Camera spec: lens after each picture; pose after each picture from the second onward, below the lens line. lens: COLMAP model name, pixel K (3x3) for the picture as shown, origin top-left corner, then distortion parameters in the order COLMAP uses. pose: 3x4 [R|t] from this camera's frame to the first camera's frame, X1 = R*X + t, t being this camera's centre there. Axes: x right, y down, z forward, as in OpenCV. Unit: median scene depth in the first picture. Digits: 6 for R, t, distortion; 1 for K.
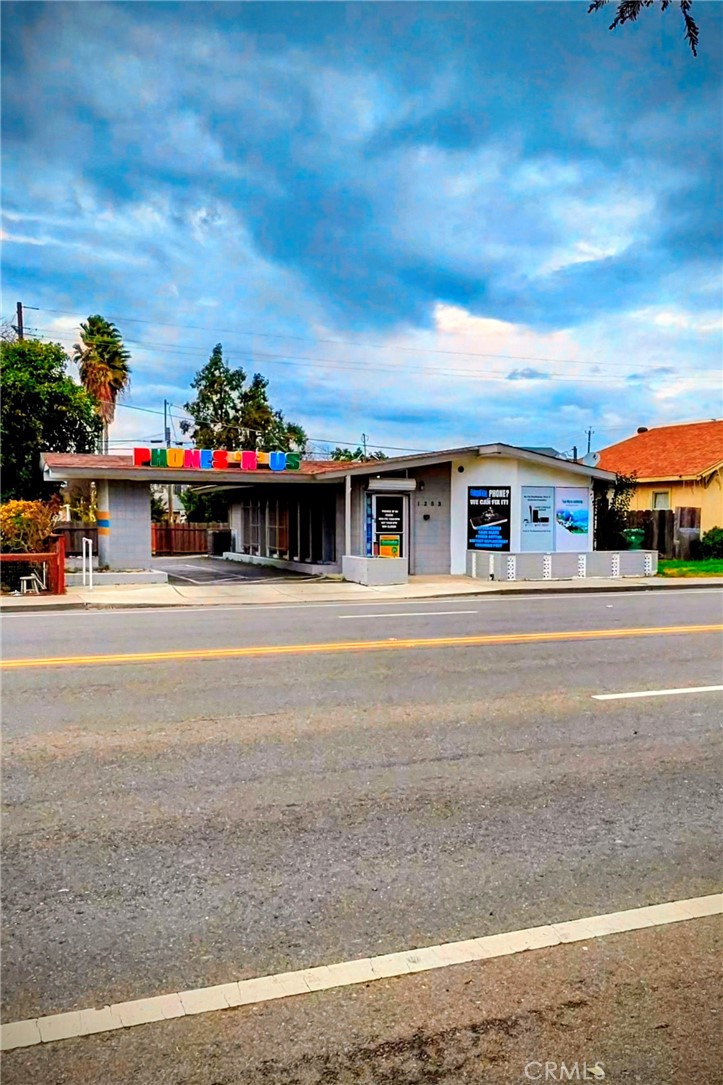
lens RADIAL K [[1009.5, 0, 361.5], [0, 1009.5, 542.5], [0, 0, 1]] dist [0.115686, 0.000890]
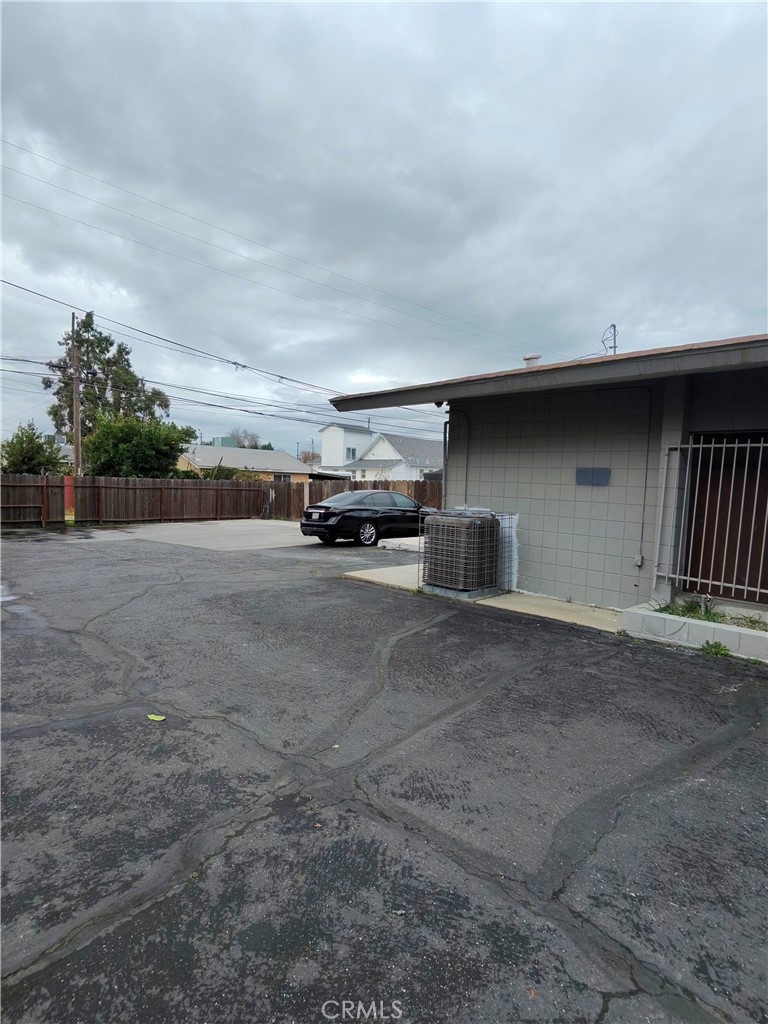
lens RADIAL K [[553.4, 0, 384.0], [0, 553.4, 512.0], [0, 0, 1]] dist [0.002489, 0.000260]
pose [[0.912173, 0.016698, 0.409465, -0.089479], [-0.034145, 0.998792, 0.035335, -0.008538], [-0.408380, -0.046213, 0.911642, 0.311285]]
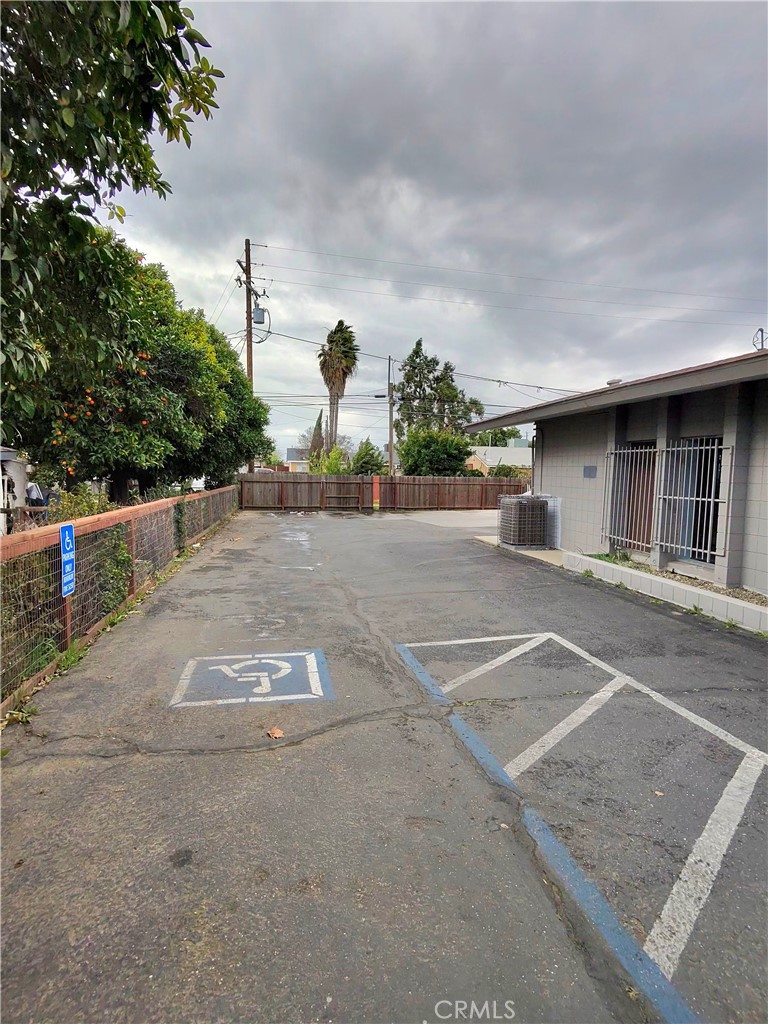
lens RADIAL K [[567.8, 0, 384.0], [0, 567.8, 512.0], [0, 0, 1]] dist [-0.005055, -0.000722]
pose [[0.986398, 0.030773, -0.161467, -0.060247], [-0.022475, 0.998343, 0.052967, -0.007569], [0.162830, -0.048618, 0.985456, 0.253429]]
